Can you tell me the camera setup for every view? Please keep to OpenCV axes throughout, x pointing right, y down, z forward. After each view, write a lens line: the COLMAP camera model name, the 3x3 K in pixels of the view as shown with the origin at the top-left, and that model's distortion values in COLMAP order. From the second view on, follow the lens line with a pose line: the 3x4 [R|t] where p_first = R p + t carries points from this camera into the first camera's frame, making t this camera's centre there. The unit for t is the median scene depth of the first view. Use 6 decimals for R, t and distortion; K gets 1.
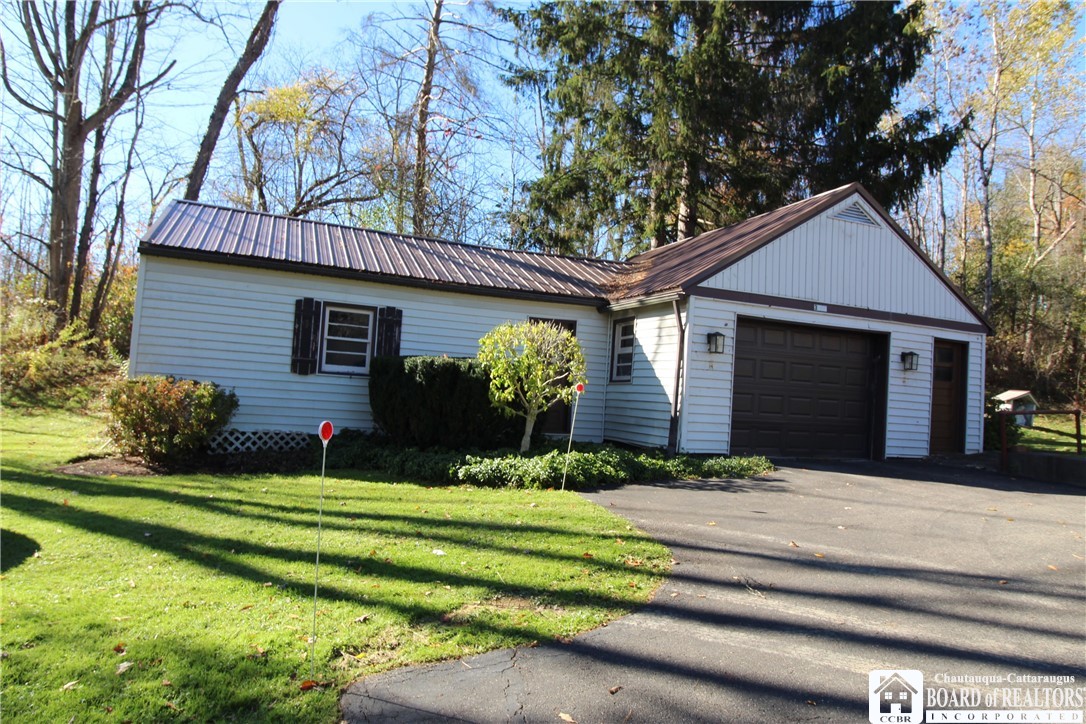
lens RADIAL K [[691.6, 0, 542.5], [0, 691.6, 352.7], [0, 0, 1]] dist [0.003324, -0.002673]
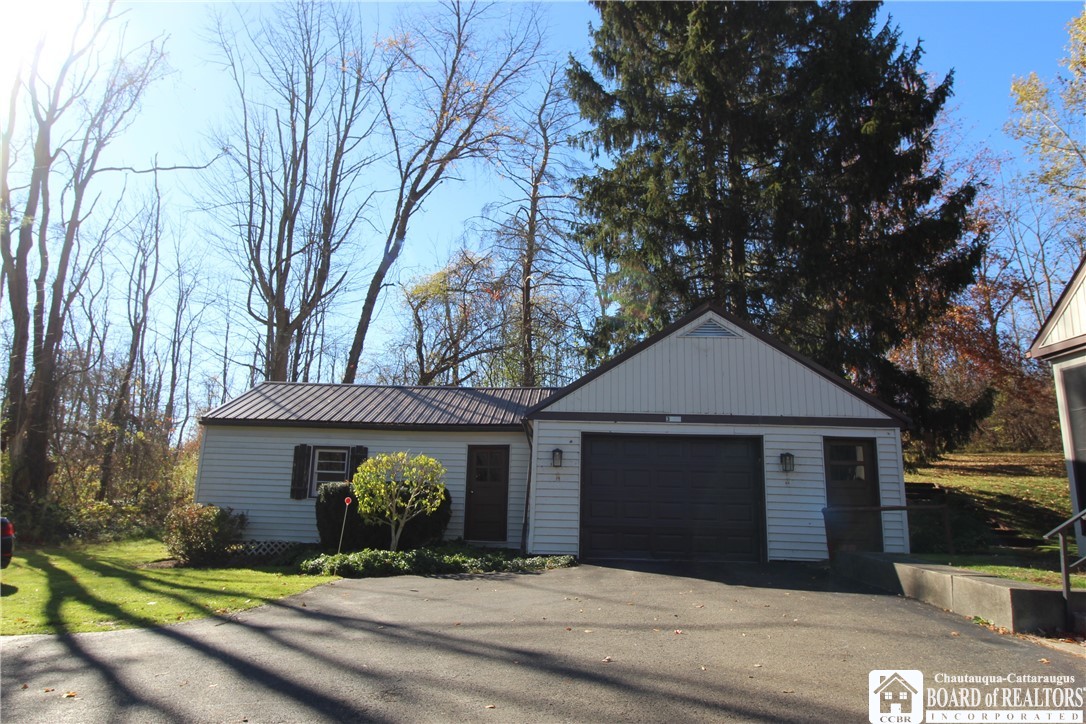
lens RADIAL K [[691.6, 0, 542.5], [0, 691.6, 352.7], [0, 0, 1]] dist [0.003324, -0.002673]
pose [[0.906359, -0.125588, -0.403412, 0.703700], [0.053393, 0.981193, -0.185499, 0.026344], [0.419122, 0.146589, 0.896018, -0.094924]]
